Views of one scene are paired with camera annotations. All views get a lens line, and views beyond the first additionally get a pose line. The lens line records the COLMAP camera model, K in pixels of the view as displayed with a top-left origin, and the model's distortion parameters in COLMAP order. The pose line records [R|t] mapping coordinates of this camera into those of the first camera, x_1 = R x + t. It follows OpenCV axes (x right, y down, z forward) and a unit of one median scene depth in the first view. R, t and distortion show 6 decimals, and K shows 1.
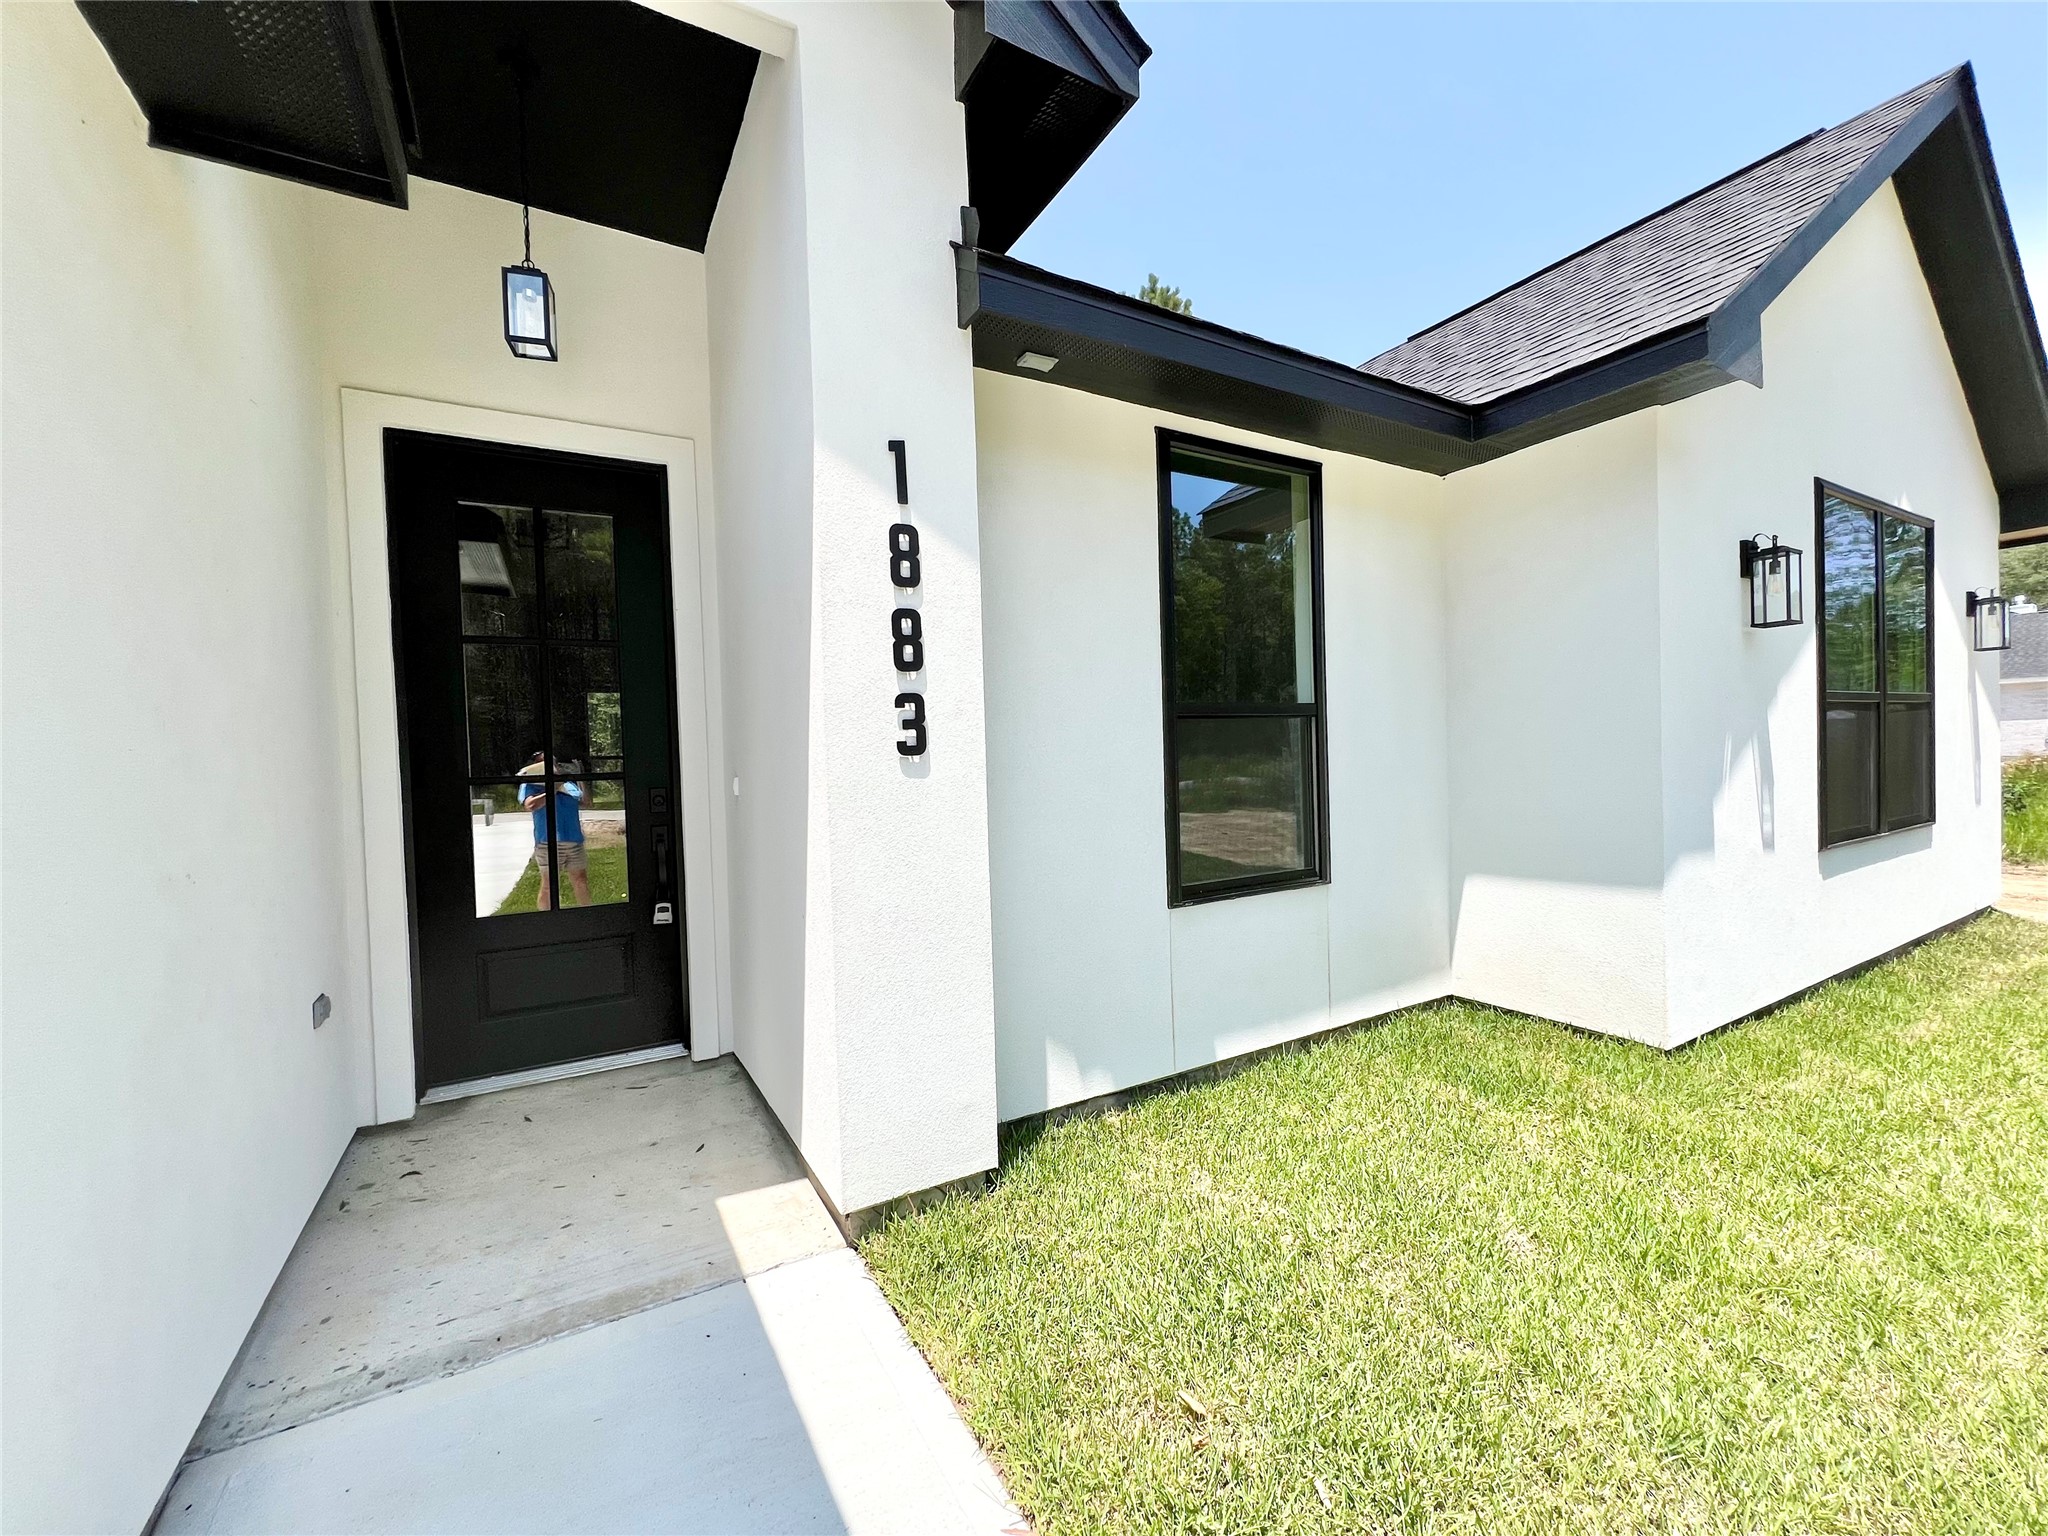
lens RADIAL K [[824.6, 0, 1036.1], [0, 824.6, 771.4], [0, 0, 1]] dist [0.000431, 0.000371]
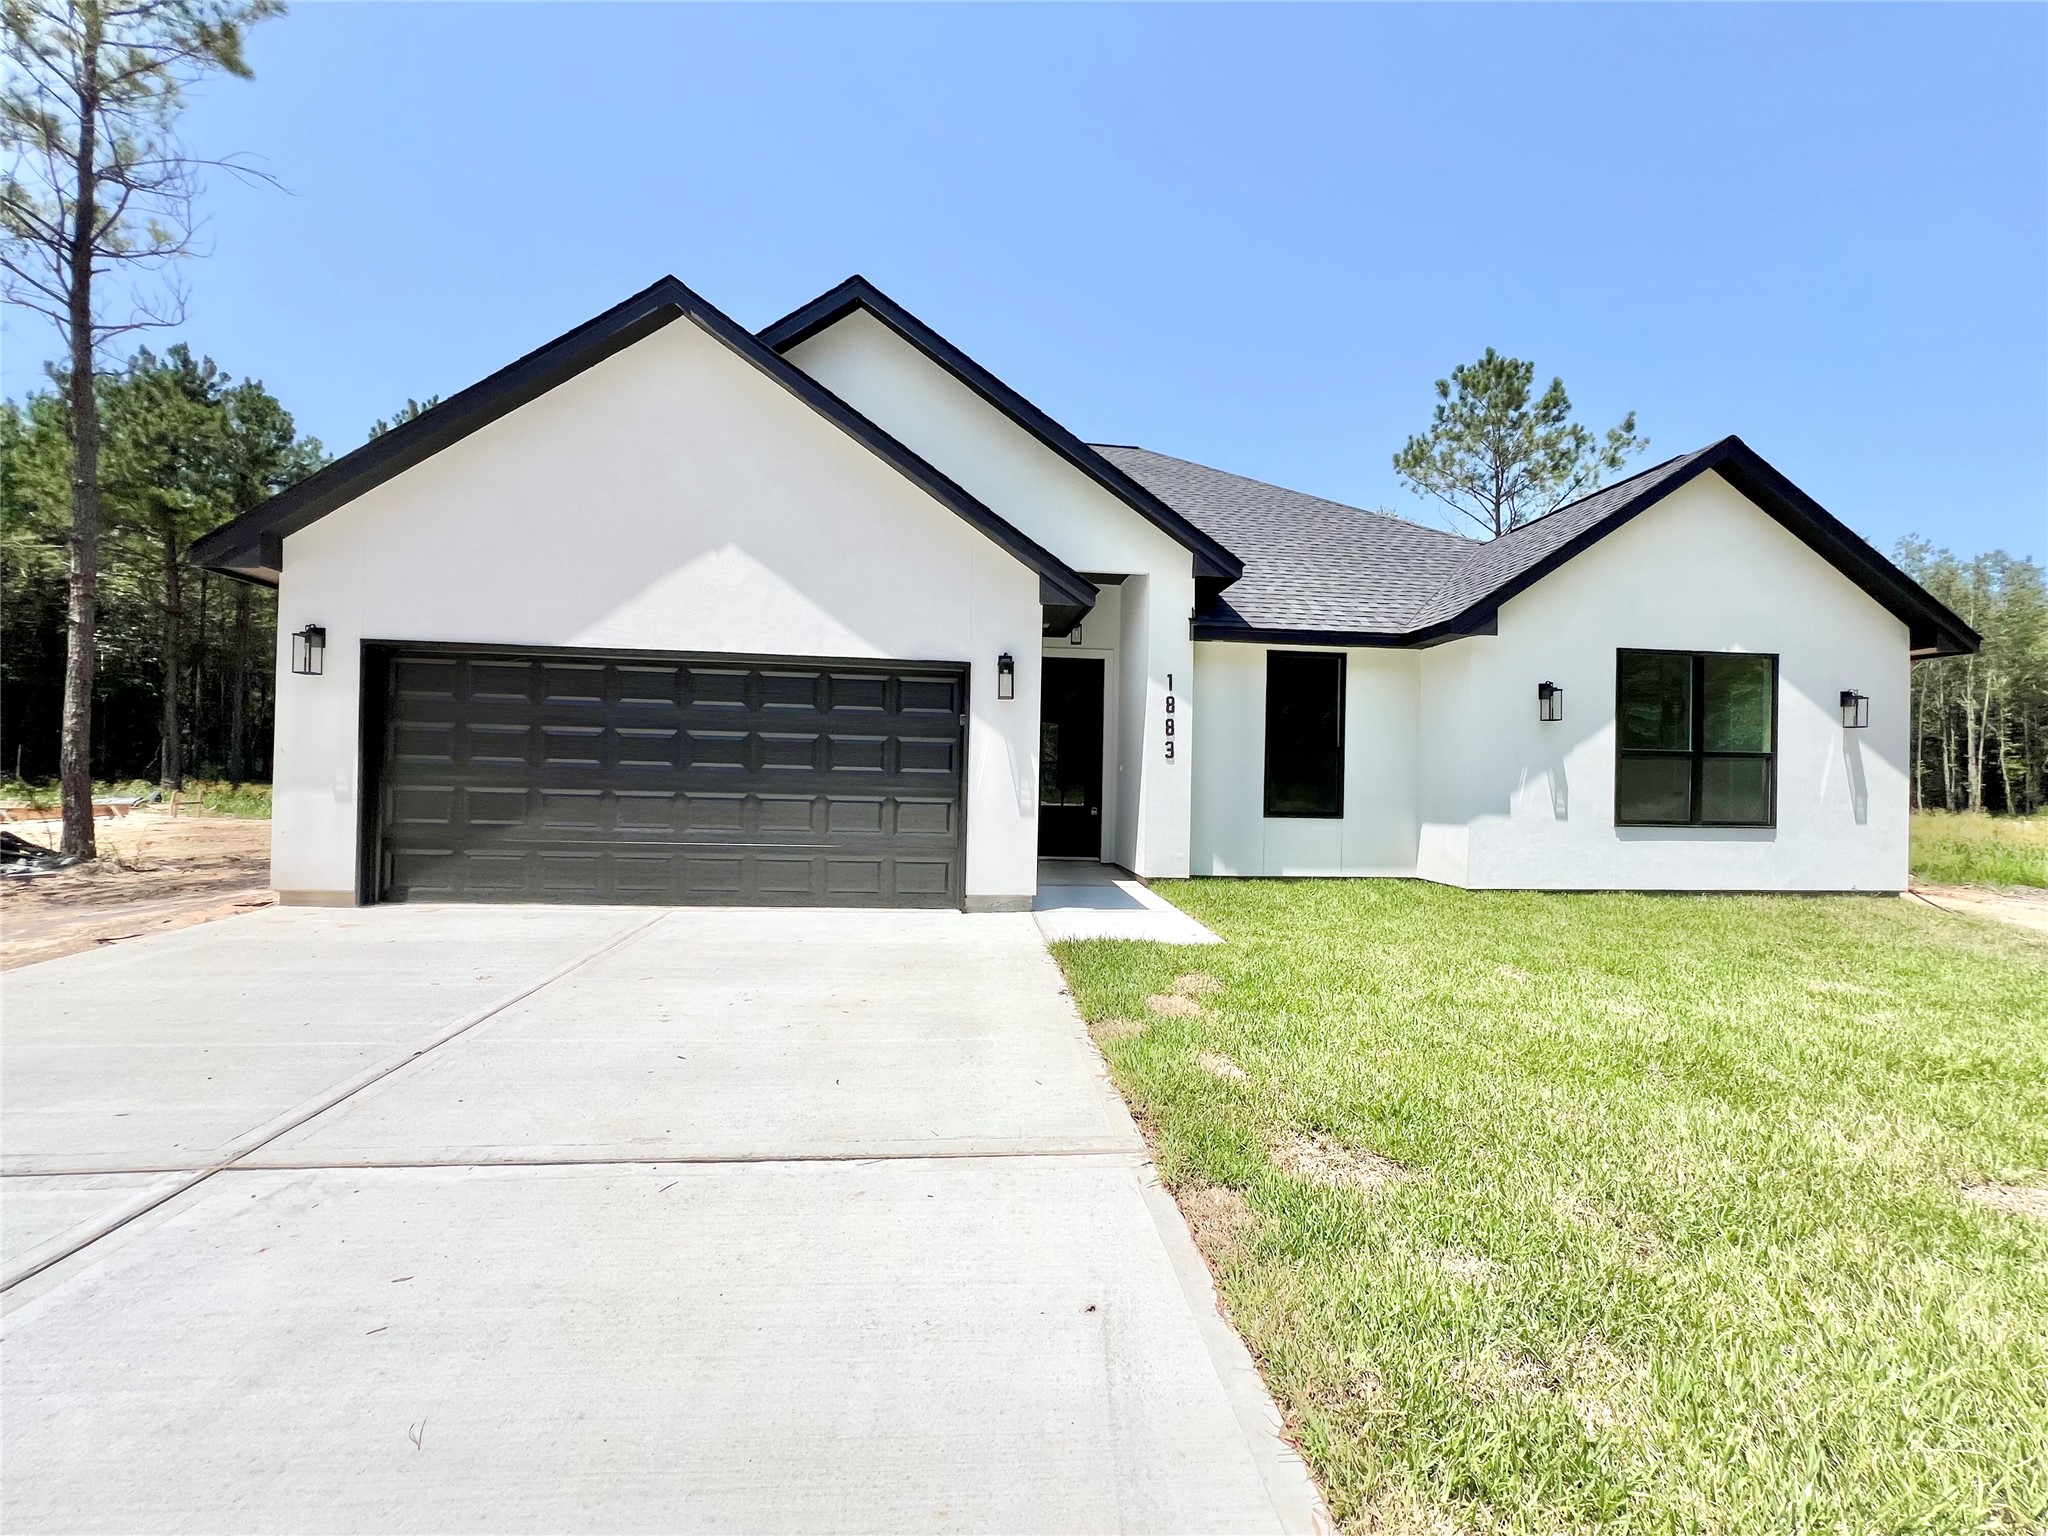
lens RADIAL K [[824.6, 0, 1028.0], [0, 824.6, 769.8], [0, 0, 1]] dist [0.000431, 0.000371]
pose [[0.905878, 0.046396, -0.420989, 0.583300], [-0.058942, 0.998119, -0.016832, 0.092422], [0.419417, 0.040061, 0.906910, -1.833050]]
